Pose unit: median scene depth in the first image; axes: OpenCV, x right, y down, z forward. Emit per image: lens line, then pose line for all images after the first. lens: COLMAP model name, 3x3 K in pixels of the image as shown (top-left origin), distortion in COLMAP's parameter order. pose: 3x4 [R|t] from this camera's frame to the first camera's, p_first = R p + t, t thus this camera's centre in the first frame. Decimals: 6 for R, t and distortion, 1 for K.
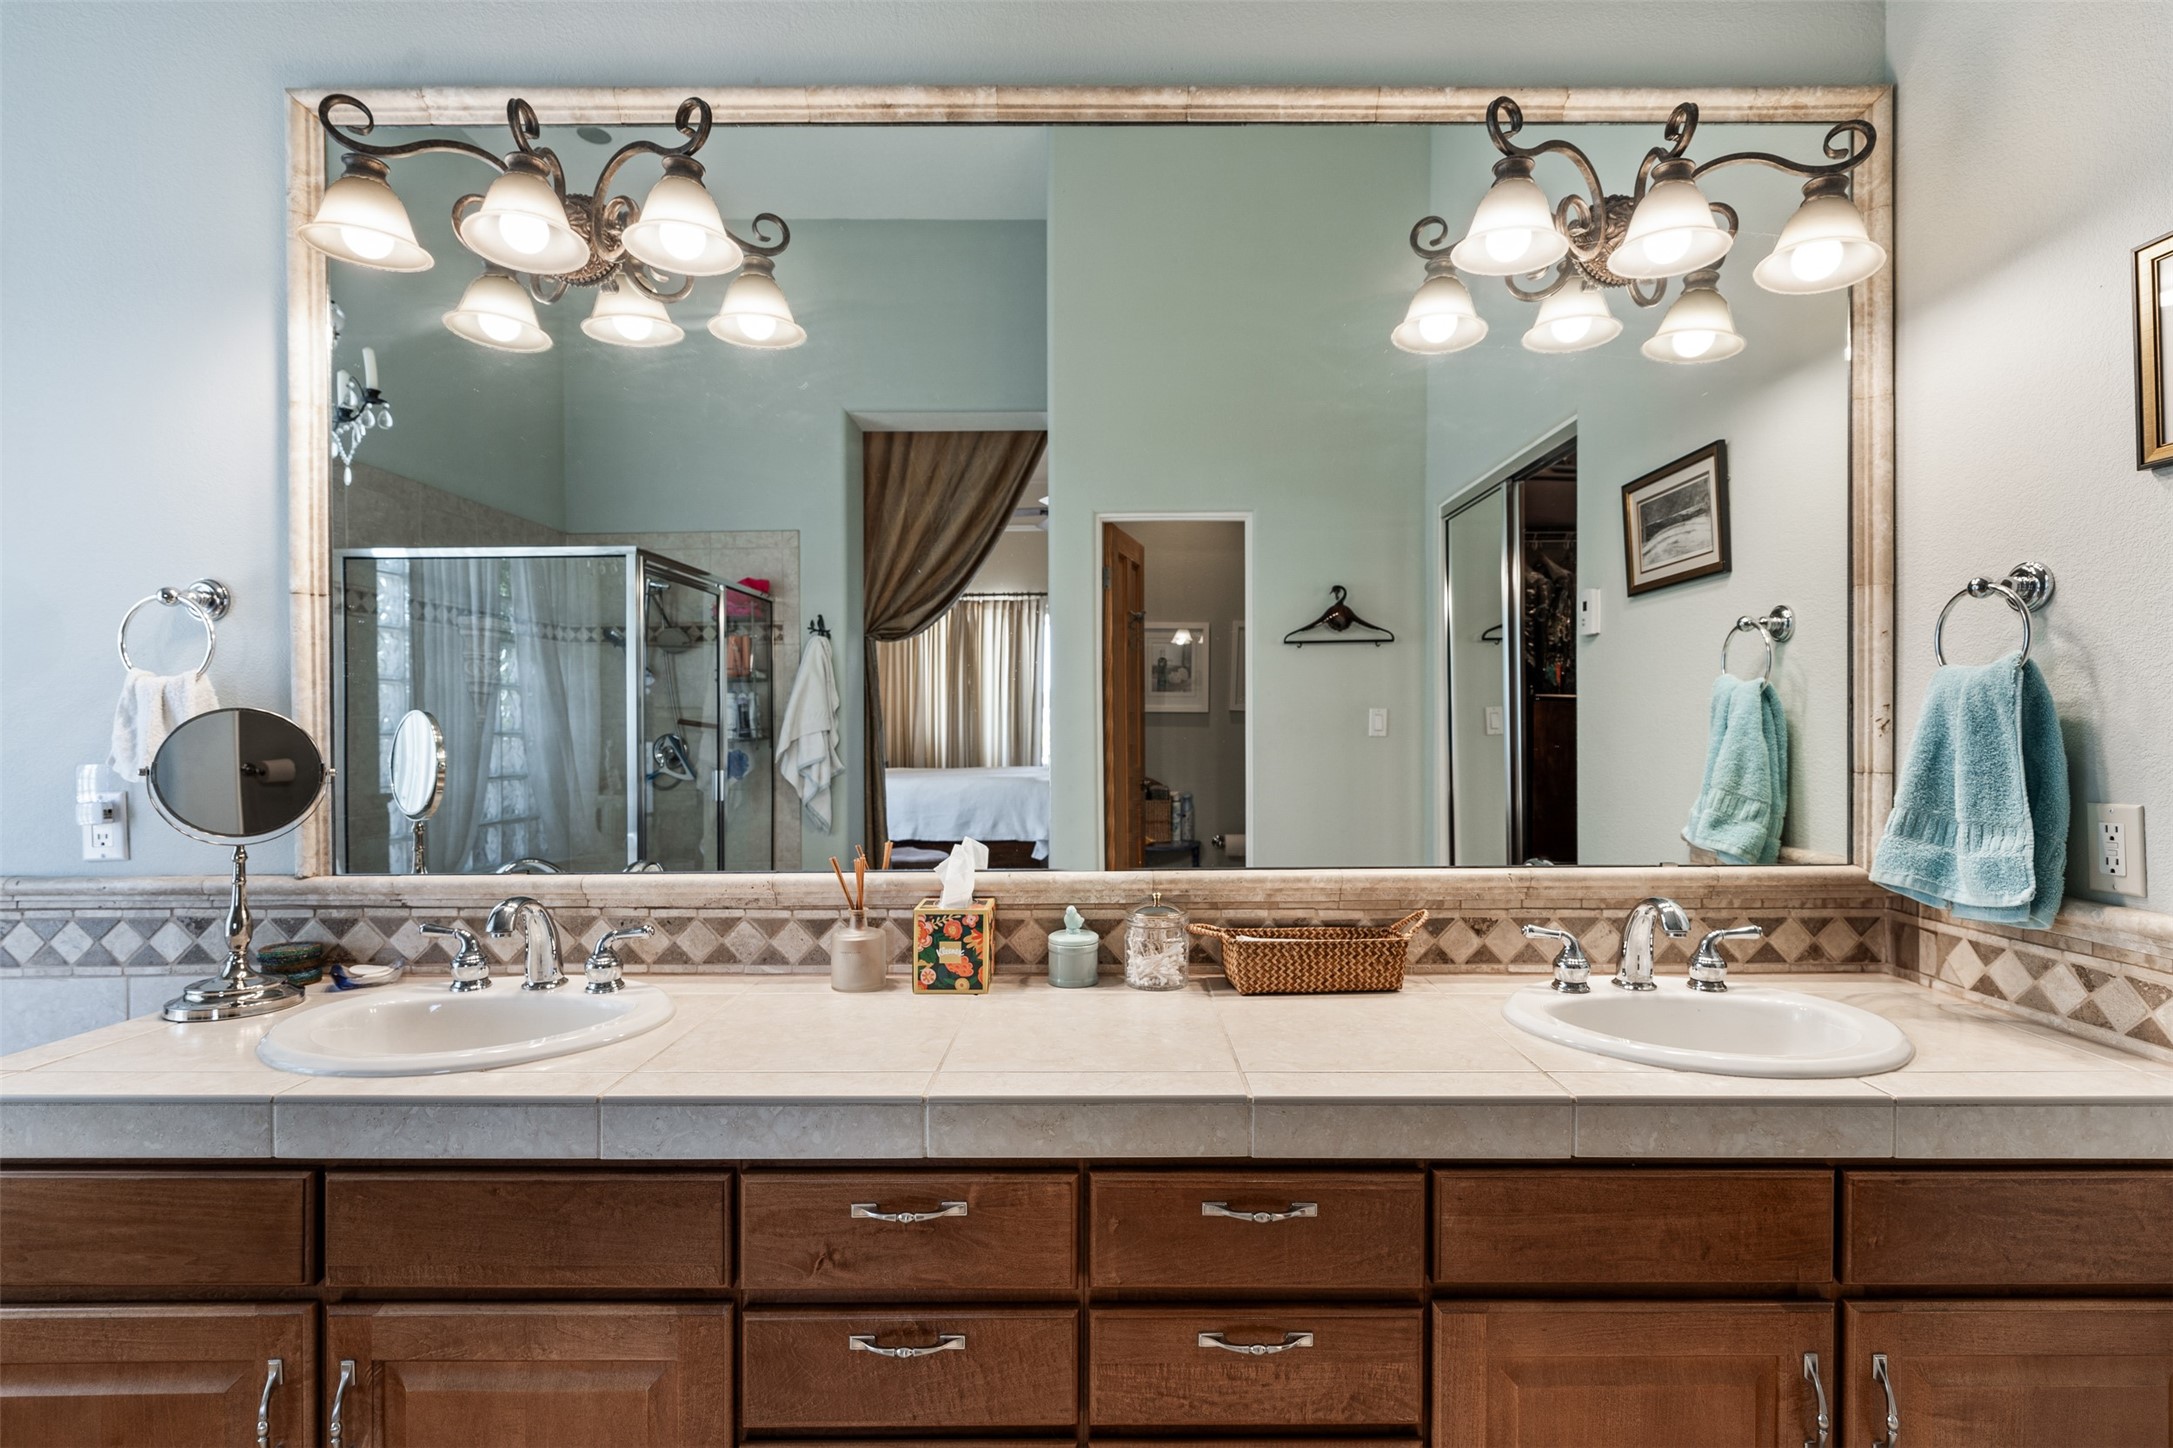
lens RADIAL K [[1000.5, 0, 1094.8], [0, 1000.5, 727.9], [0, 0, 1]] dist [-0.008172, 0.001653]
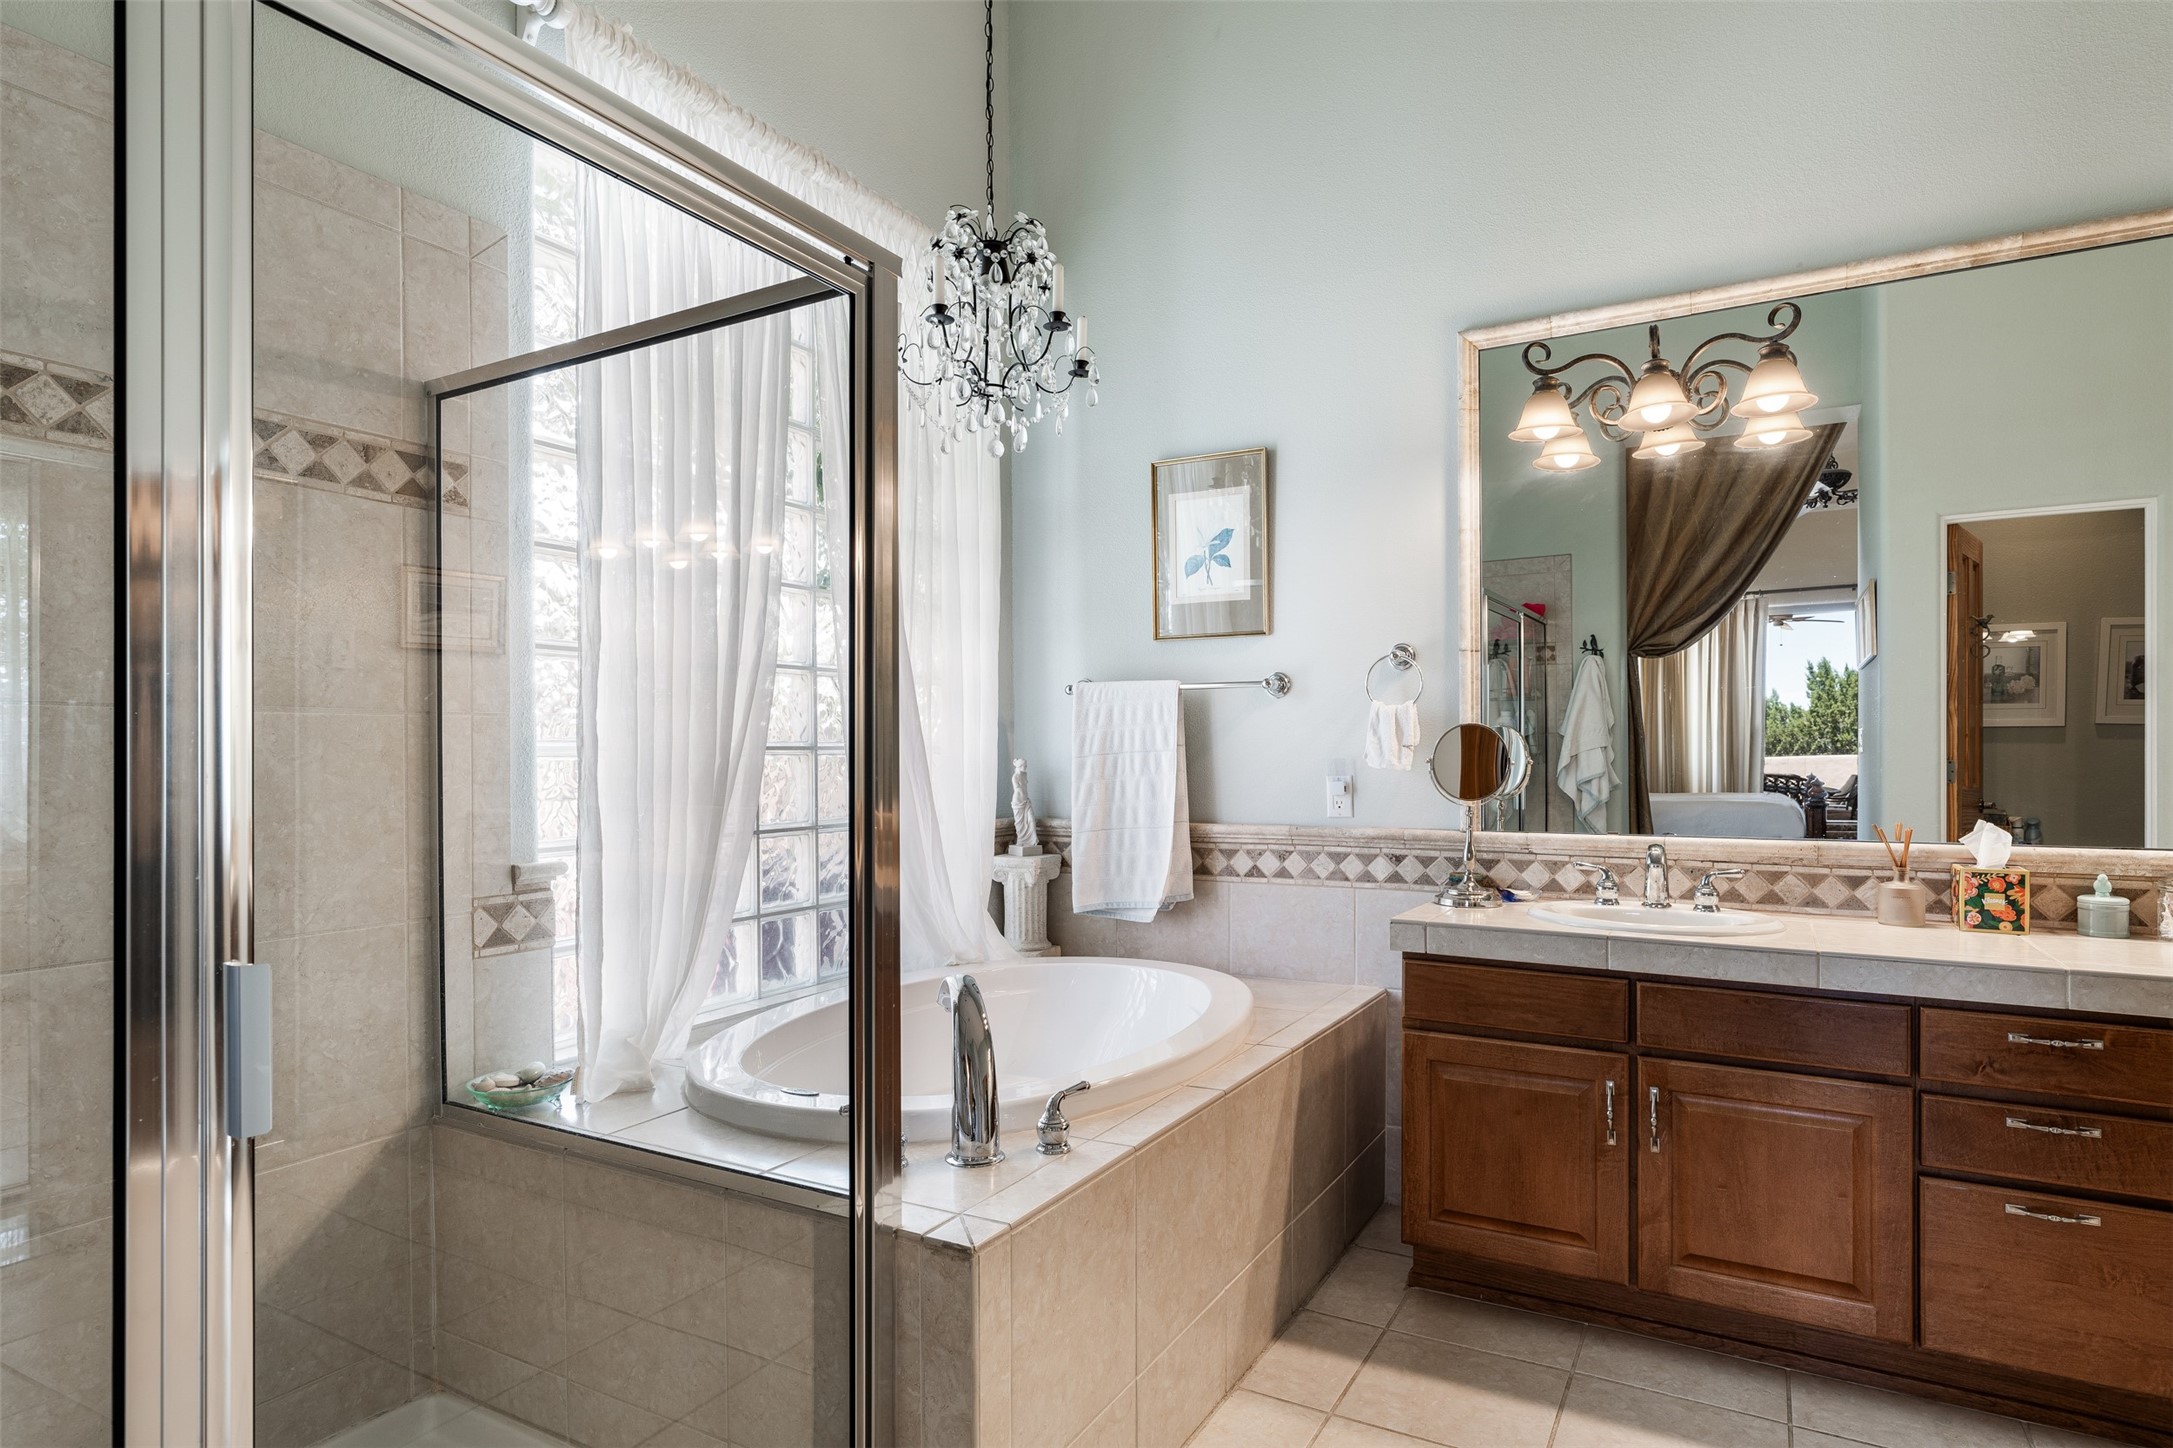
lens RADIAL K [[1168.6, 0, 1094.0], [0, 1168.6, 743.8], [0, 0, 1]] dist [-0.000764, 0.002598]
pose [[0.875846, -0.001213, -0.482589, -0.421485], [-0.002282, 0.999975, -0.006655, 0.026122], [0.482585, 0.006930, 0.875822, -0.895788]]
